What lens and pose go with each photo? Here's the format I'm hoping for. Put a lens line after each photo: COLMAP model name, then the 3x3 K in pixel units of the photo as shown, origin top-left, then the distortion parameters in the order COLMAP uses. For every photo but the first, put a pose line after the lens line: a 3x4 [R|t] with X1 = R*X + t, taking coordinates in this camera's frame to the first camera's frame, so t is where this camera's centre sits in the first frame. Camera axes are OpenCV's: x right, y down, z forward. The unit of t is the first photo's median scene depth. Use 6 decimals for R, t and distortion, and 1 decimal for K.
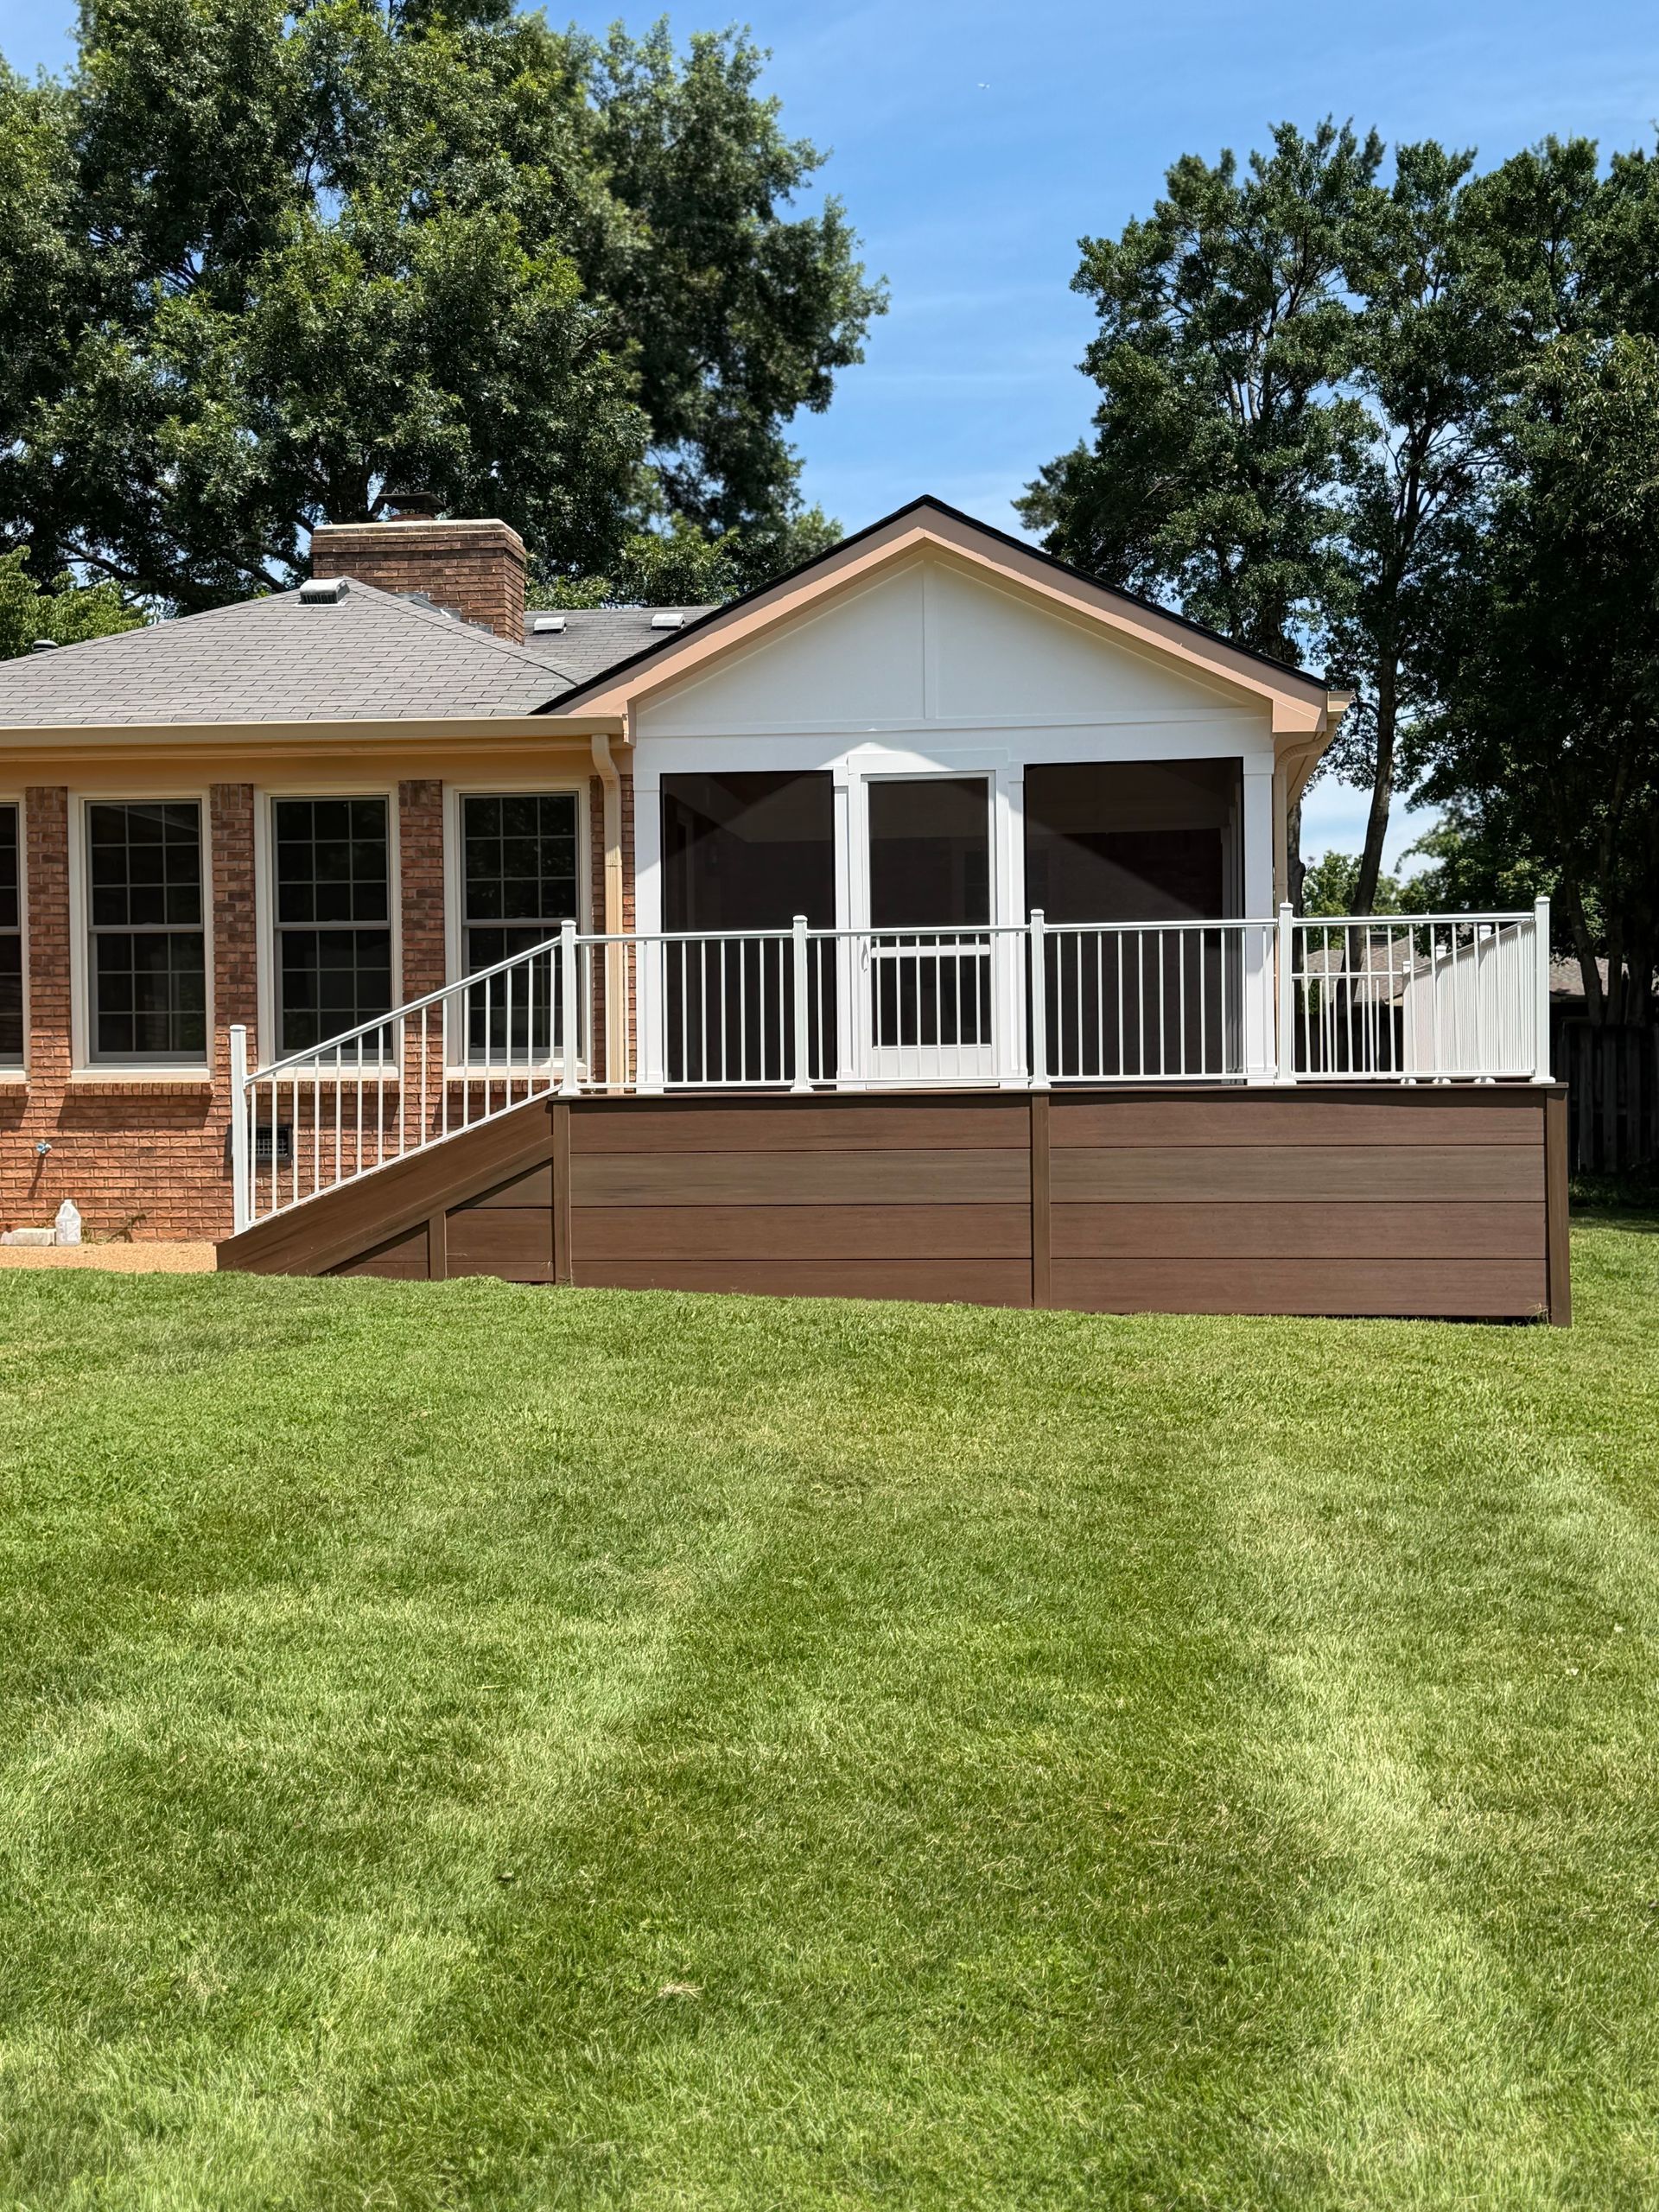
lens RADIAL K [[2399.8, 0, 829.5], [0, 2399.8, 1106.0], [0, 0, 1]] dist [0.187767, -0.410820]
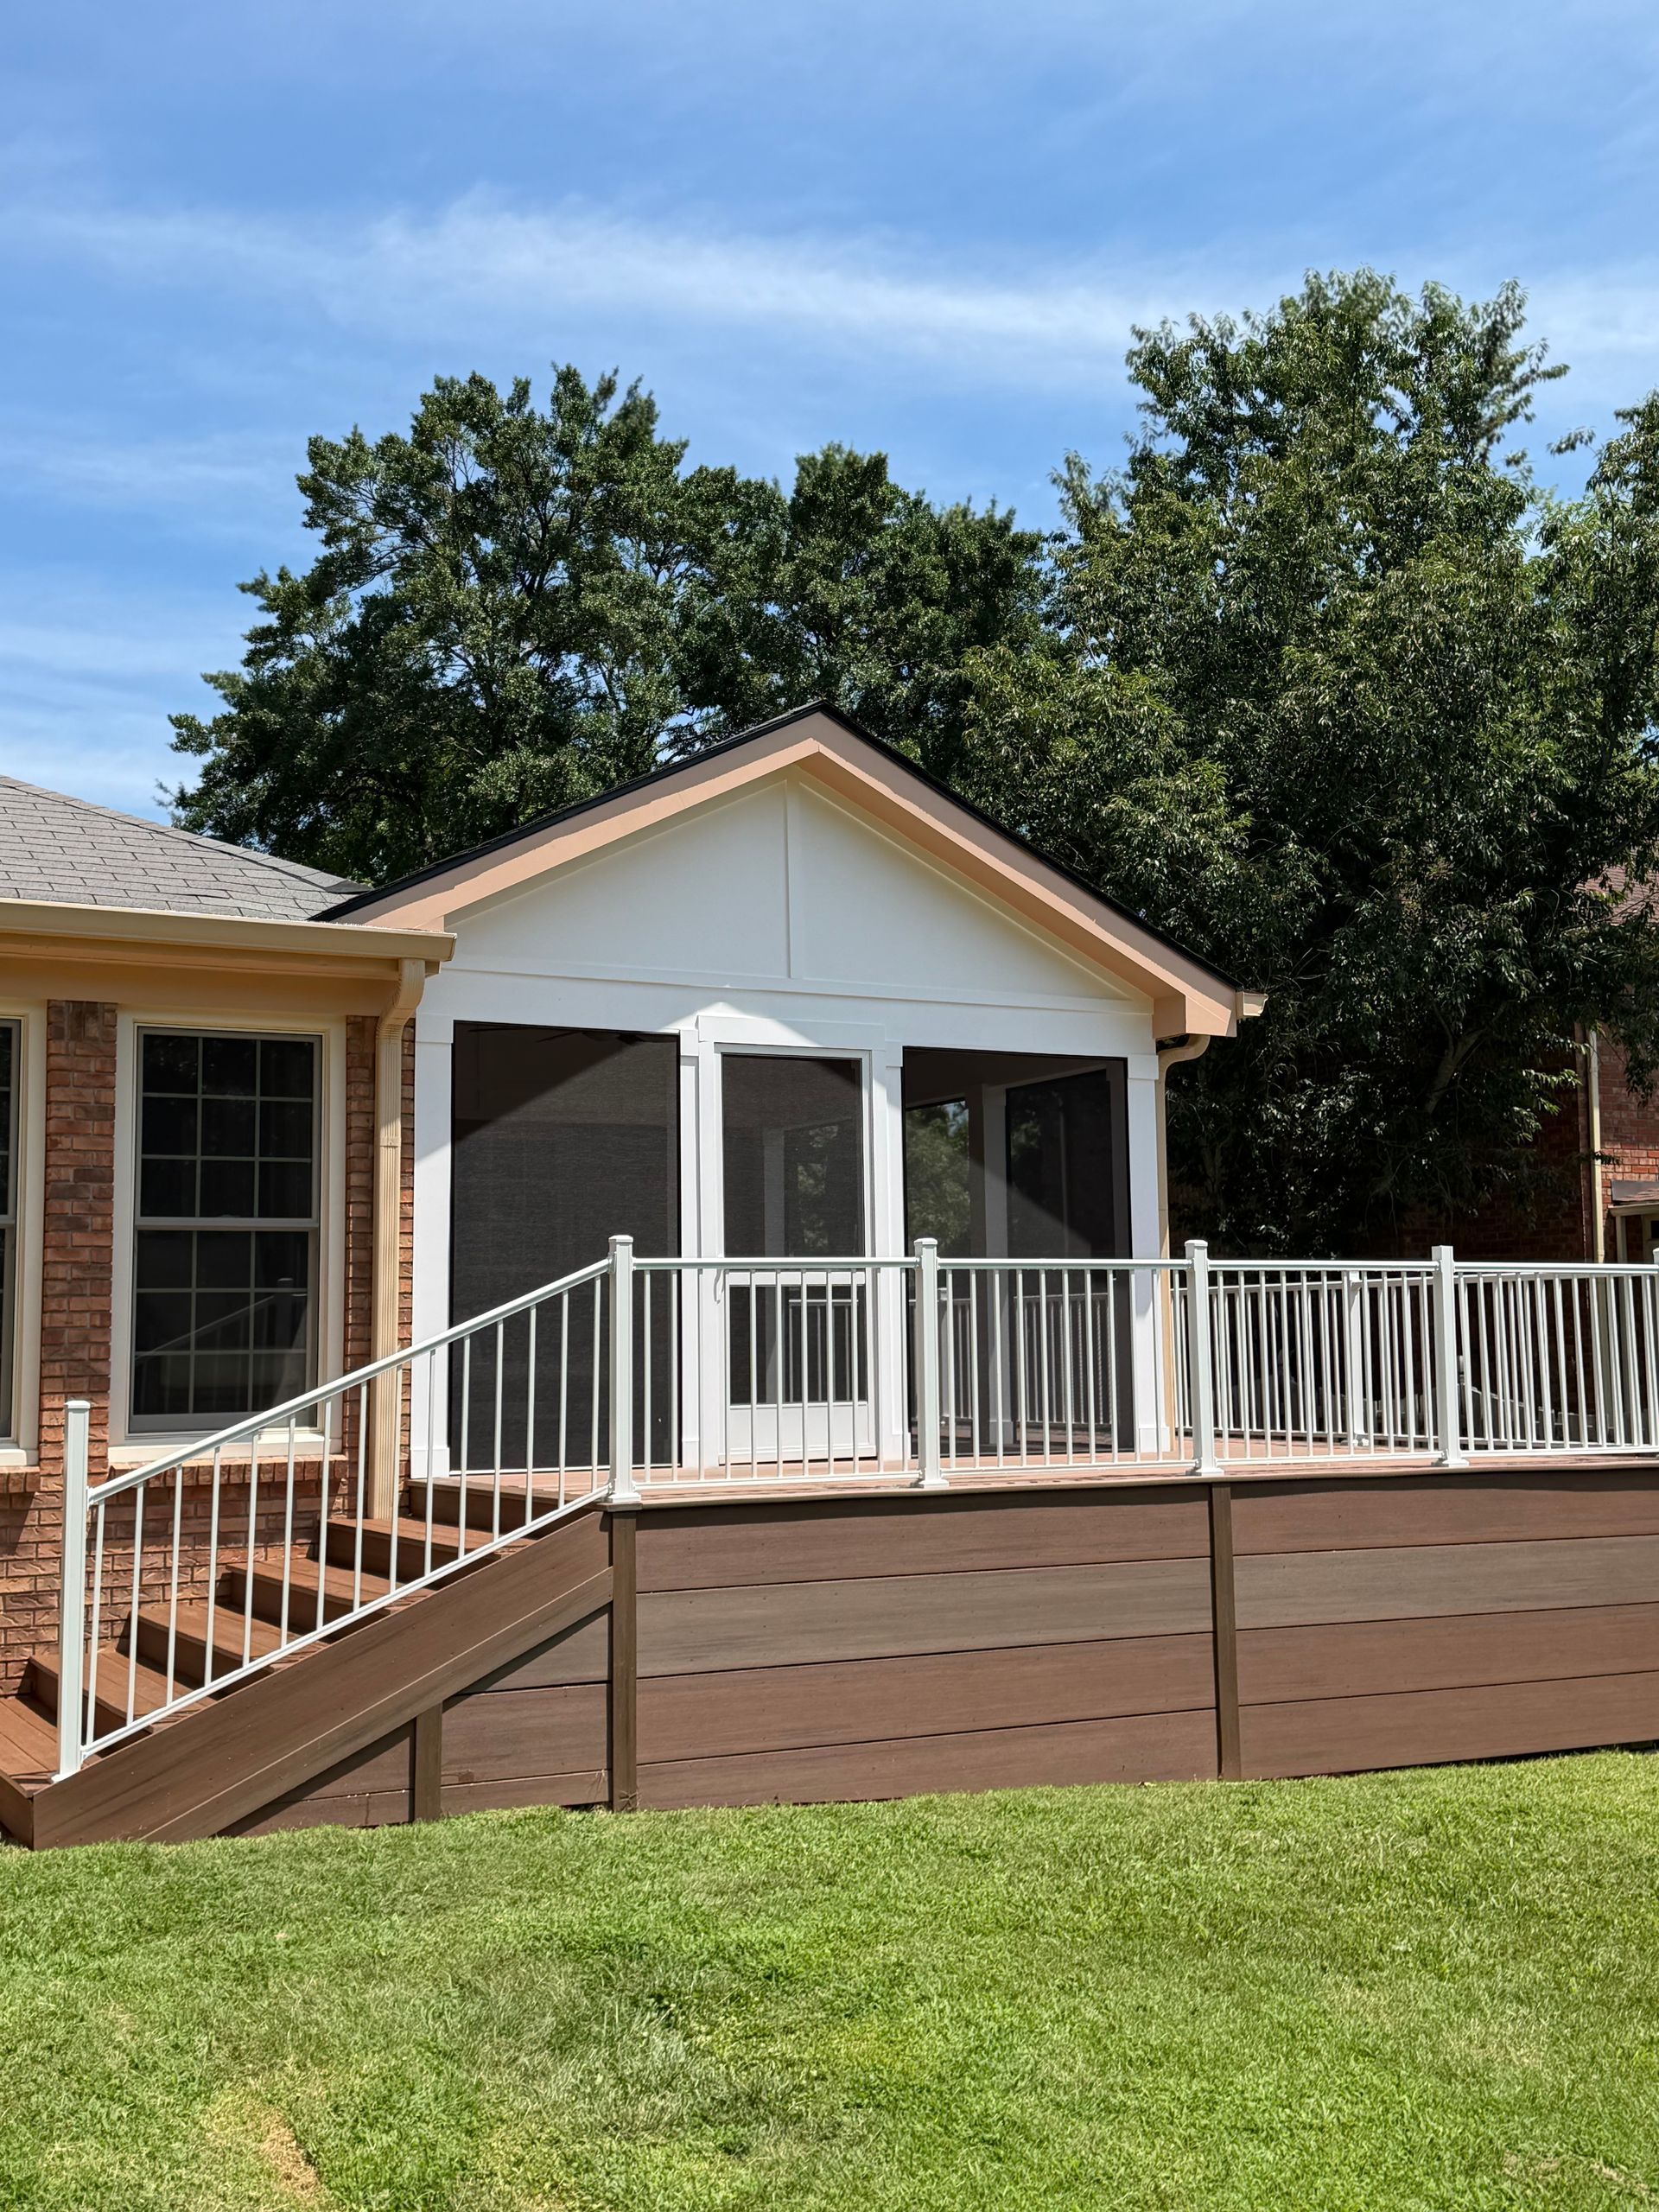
lens RADIAL K [[2399.8, 0, 829.5], [0, 2399.8, 1106.0], [0, 0, 1]] dist [0.187767, -0.410820]
pose [[0.823545, 0.058650, 0.564211, -0.381979], [0.007749, 0.993385, -0.114573, -0.031250], [-0.567199, 0.098728, 0.817642, 0.364978]]
